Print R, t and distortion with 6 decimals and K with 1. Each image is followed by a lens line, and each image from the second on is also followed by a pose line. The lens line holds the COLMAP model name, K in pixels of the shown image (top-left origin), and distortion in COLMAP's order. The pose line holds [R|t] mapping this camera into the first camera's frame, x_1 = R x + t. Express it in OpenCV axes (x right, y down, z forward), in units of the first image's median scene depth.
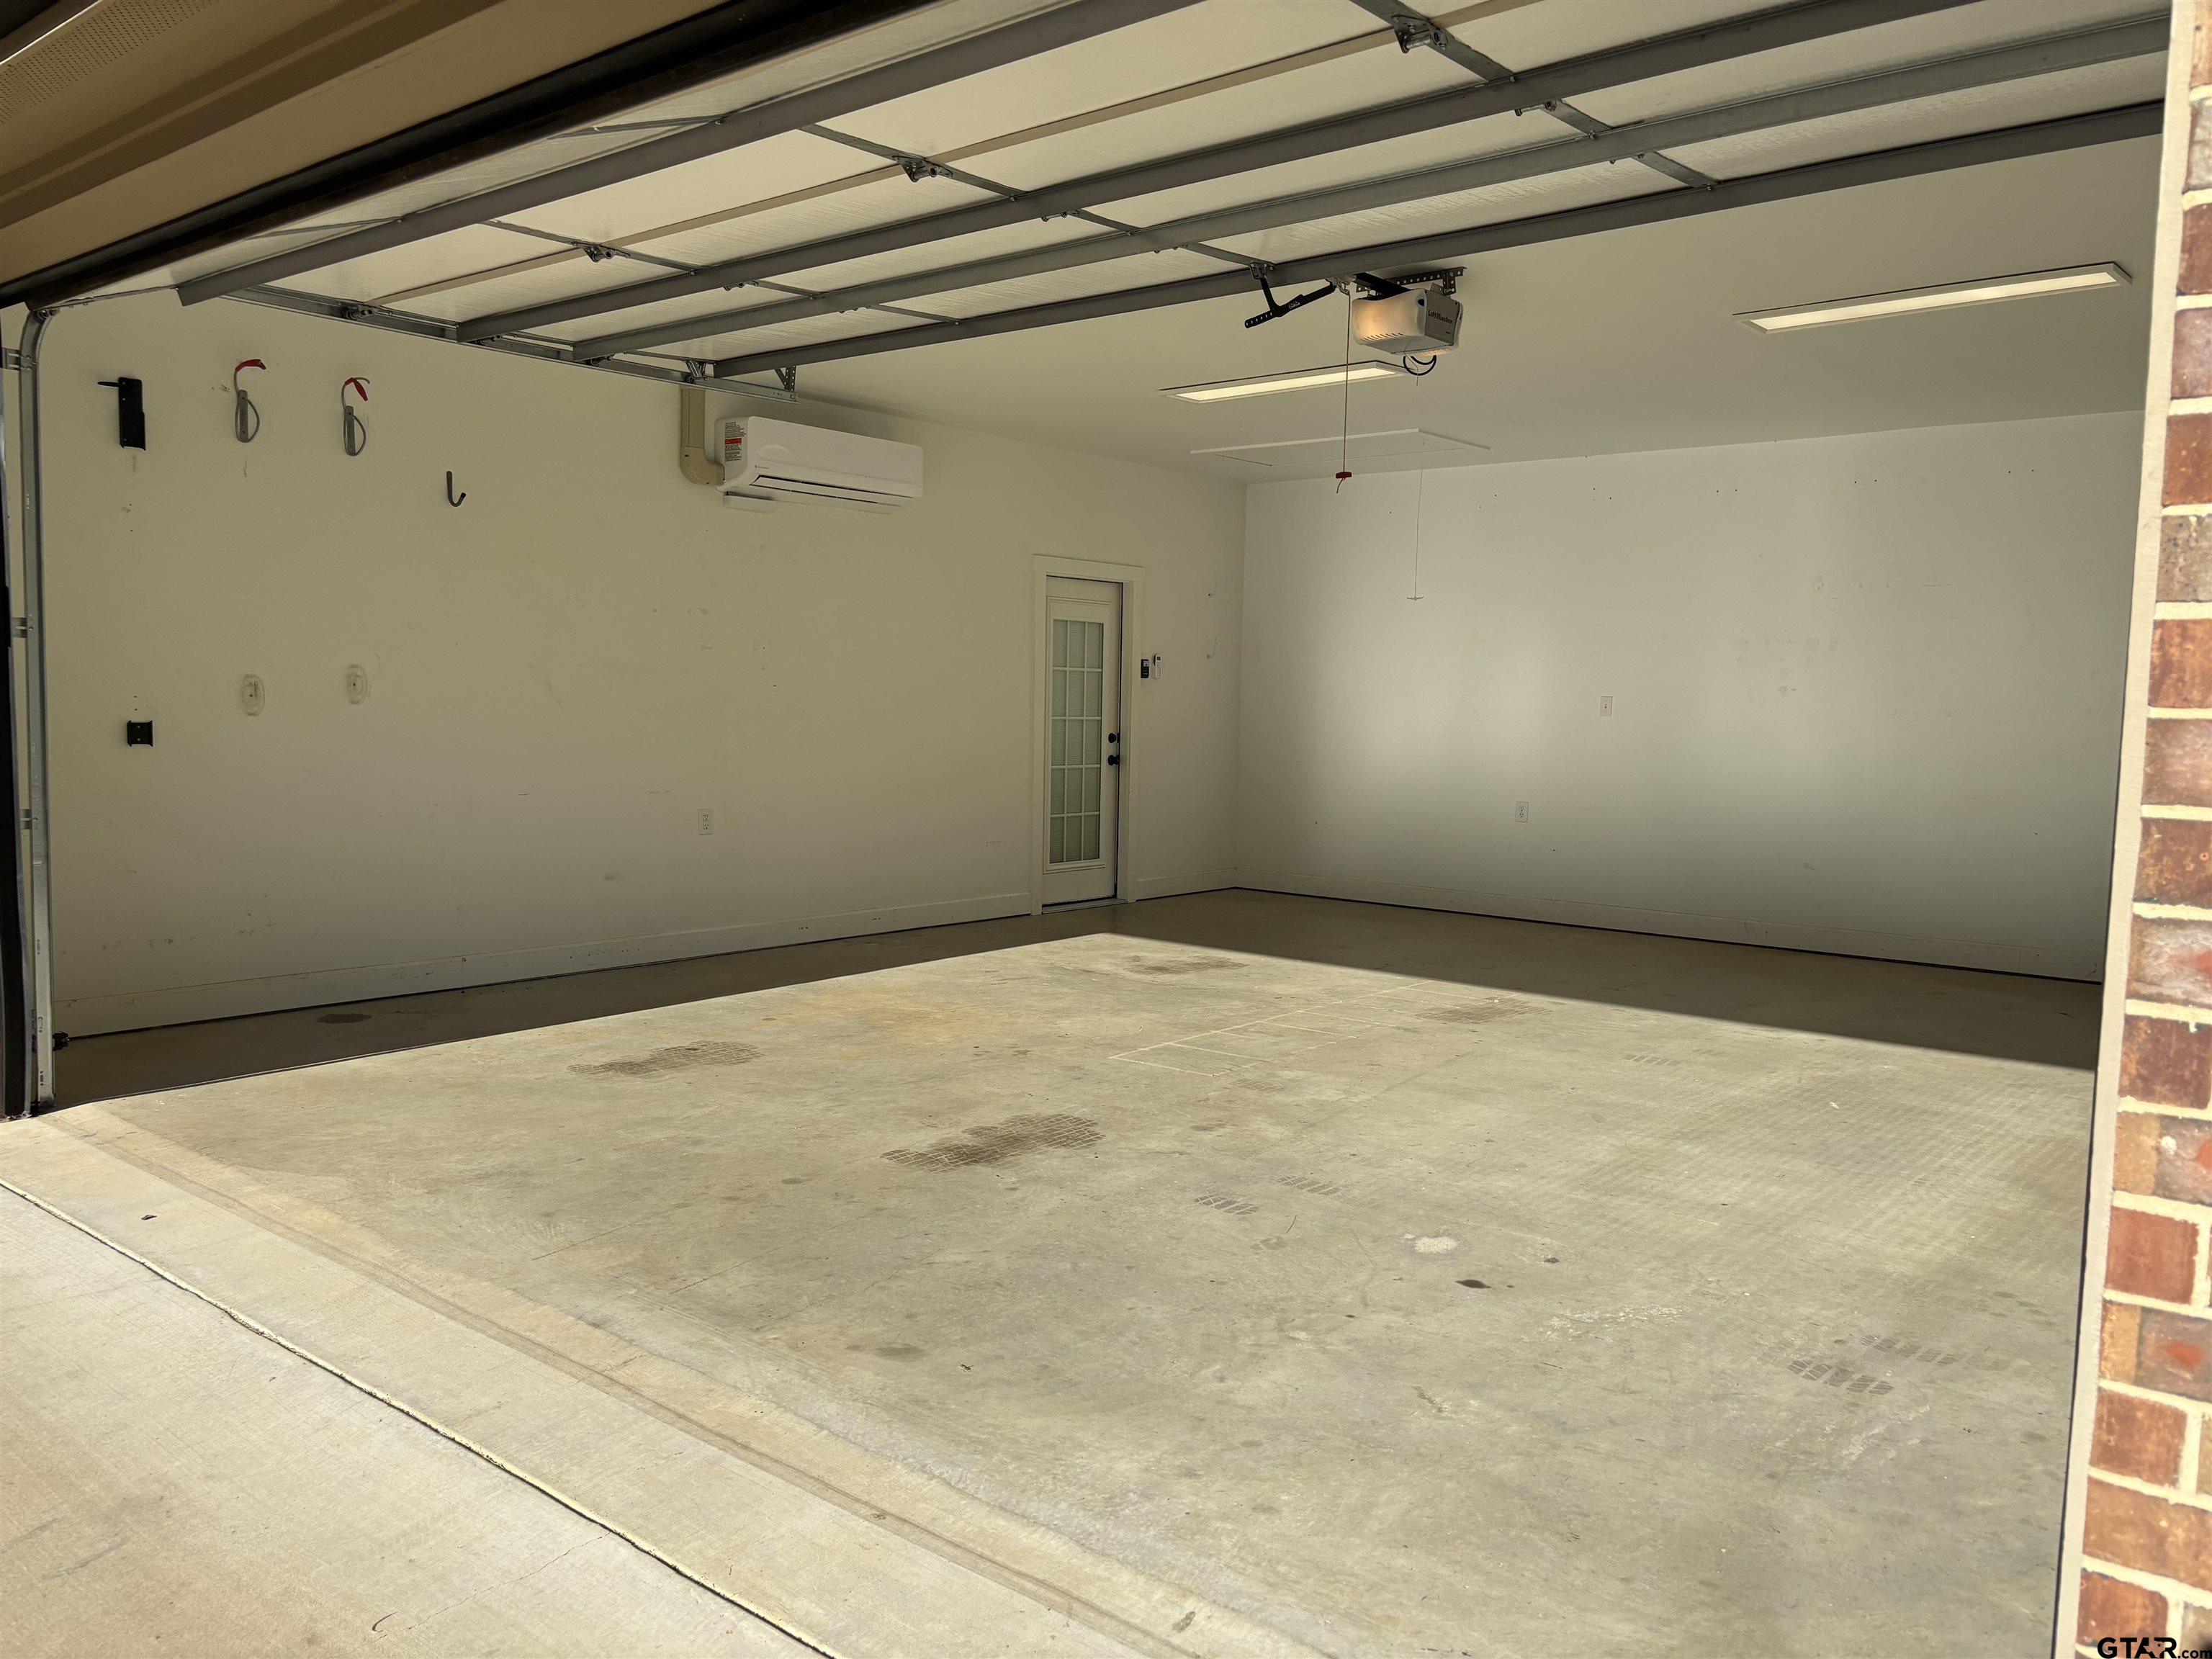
lens RADIAL K [[1732.8, 0, 1138.4], [0, 1732.8, 827.2], [0, 0, 1]] dist [0.098689, -0.145516]
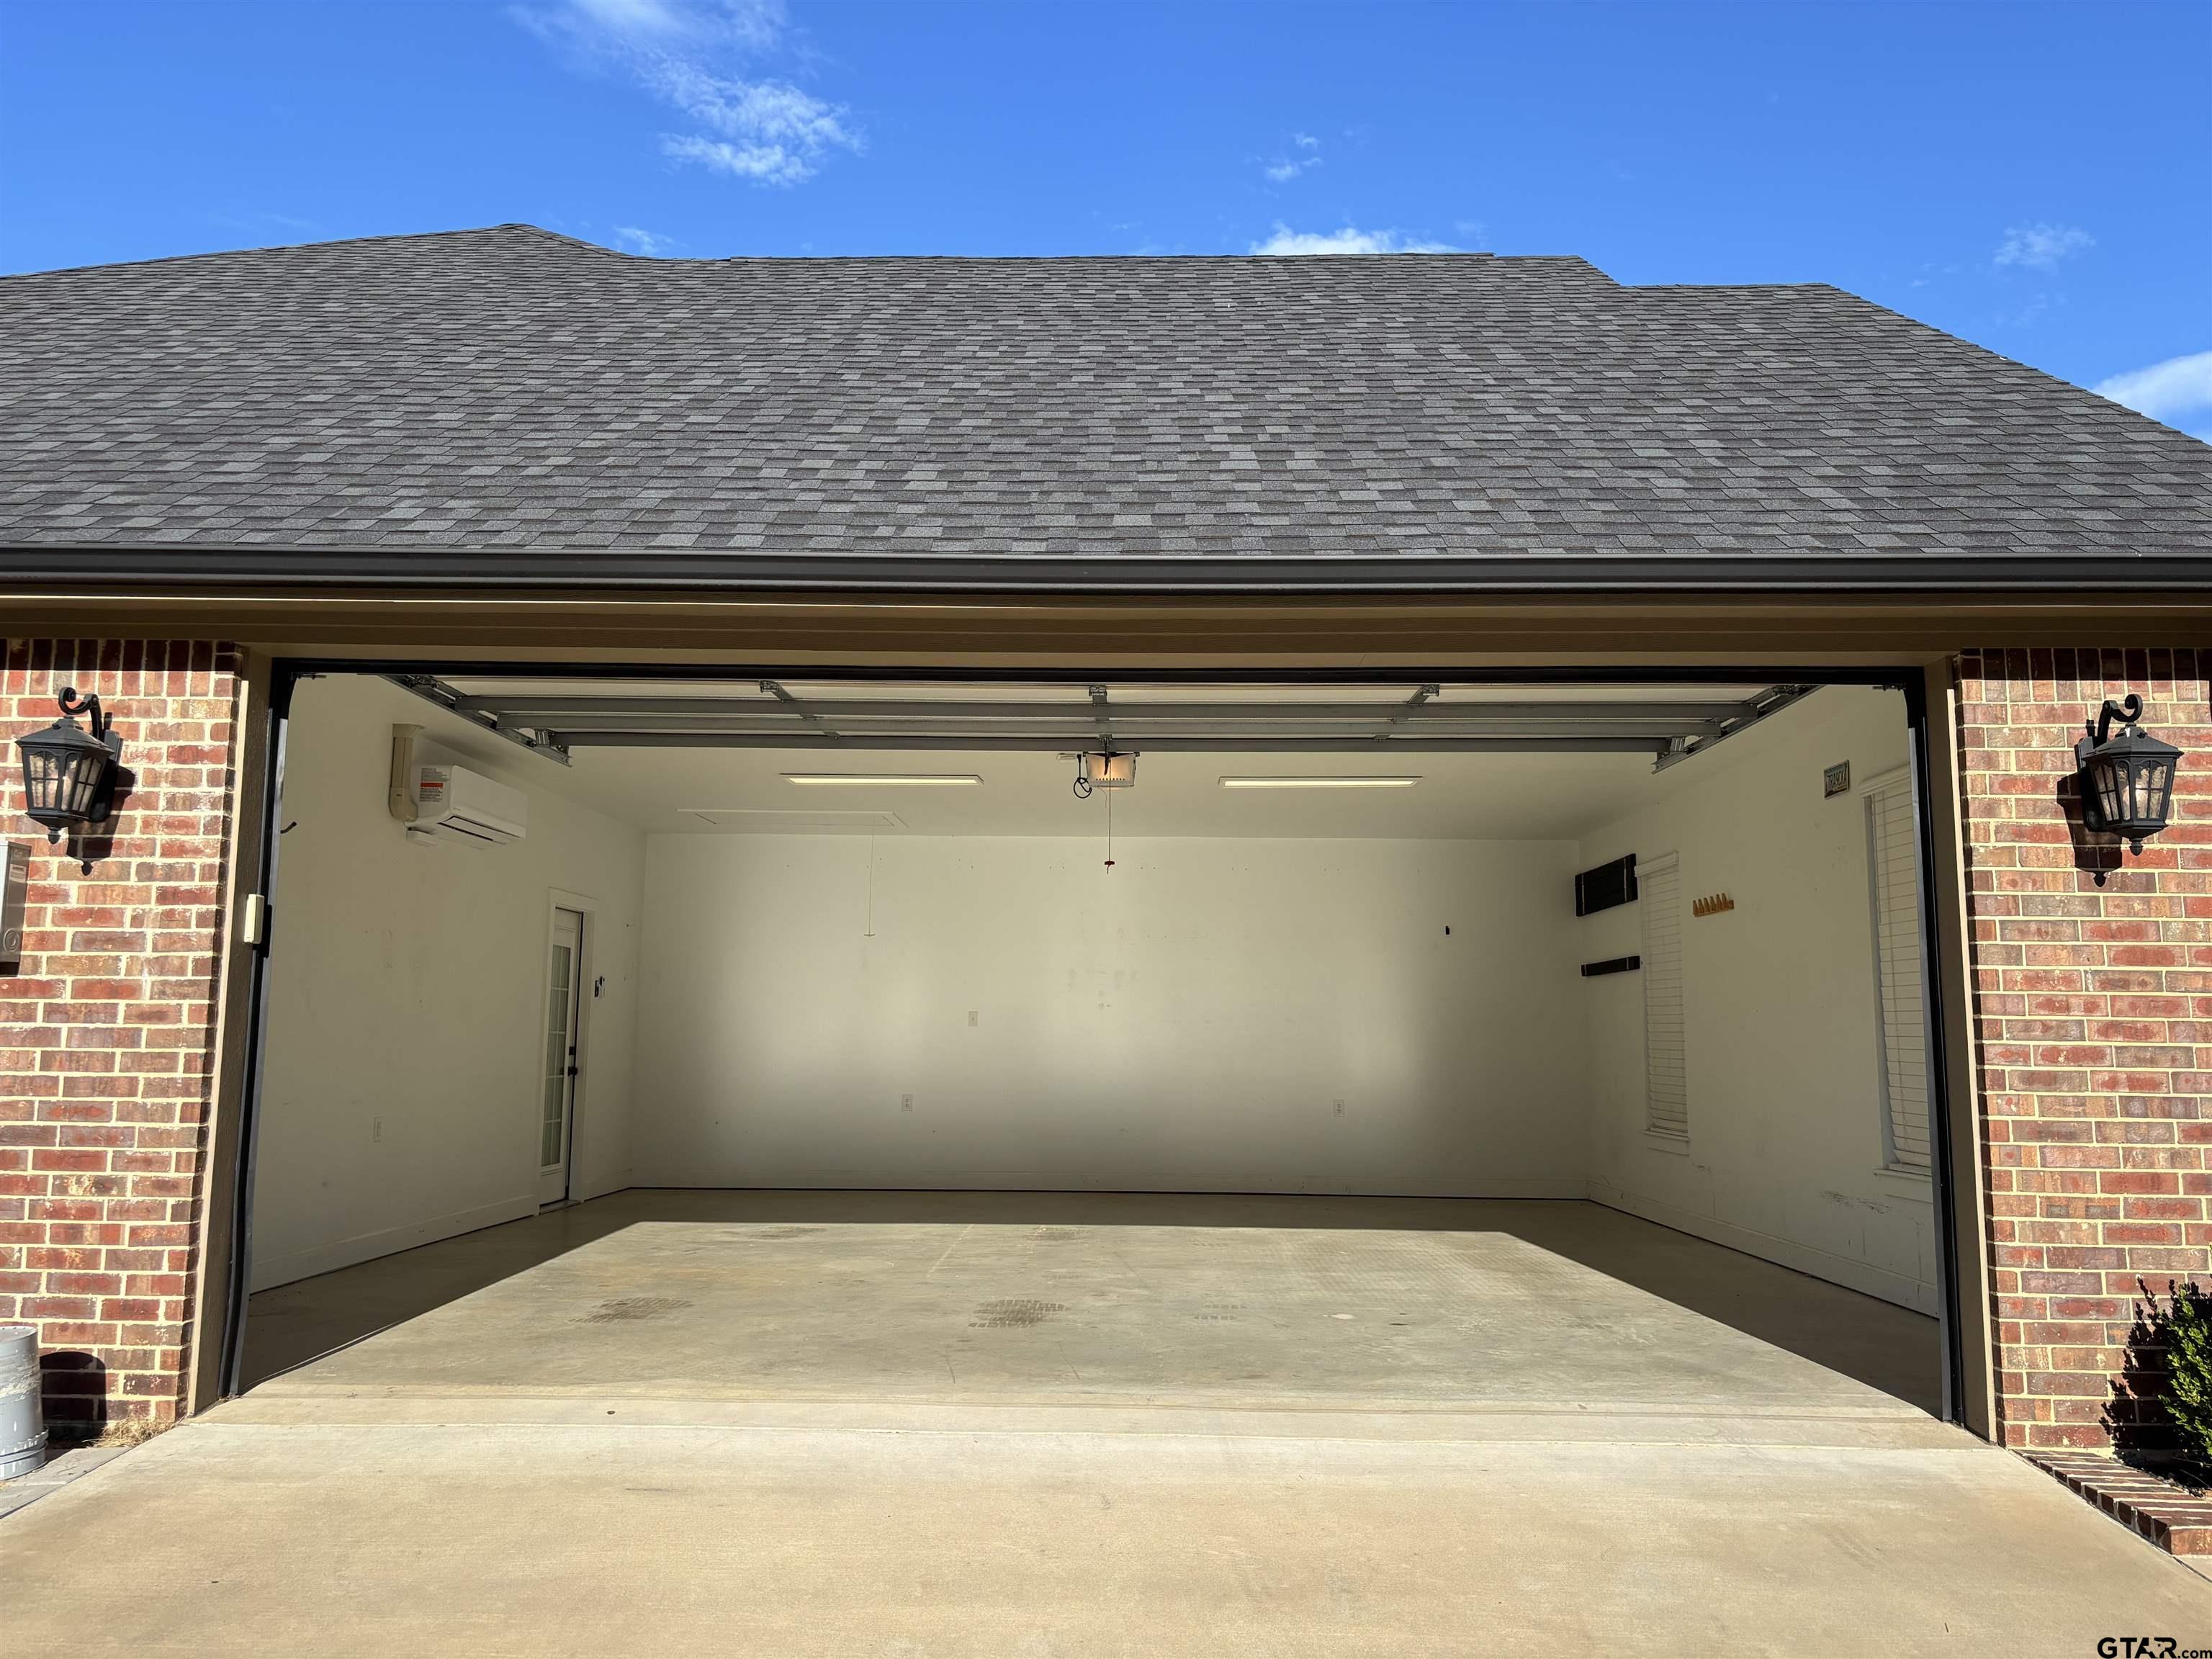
lens RADIAL K [[1723.5, 0, 1114.7], [0, 1723.5, 835.9], [0, 0, 1]] dist [0.111119, -0.141047]
pose [[0.776996, 0.060602, 0.626582, -0.462946], [0.052399, 0.985675, -0.160311, 0.010090], [-0.627321, 0.157394, 0.762690, -0.092706]]
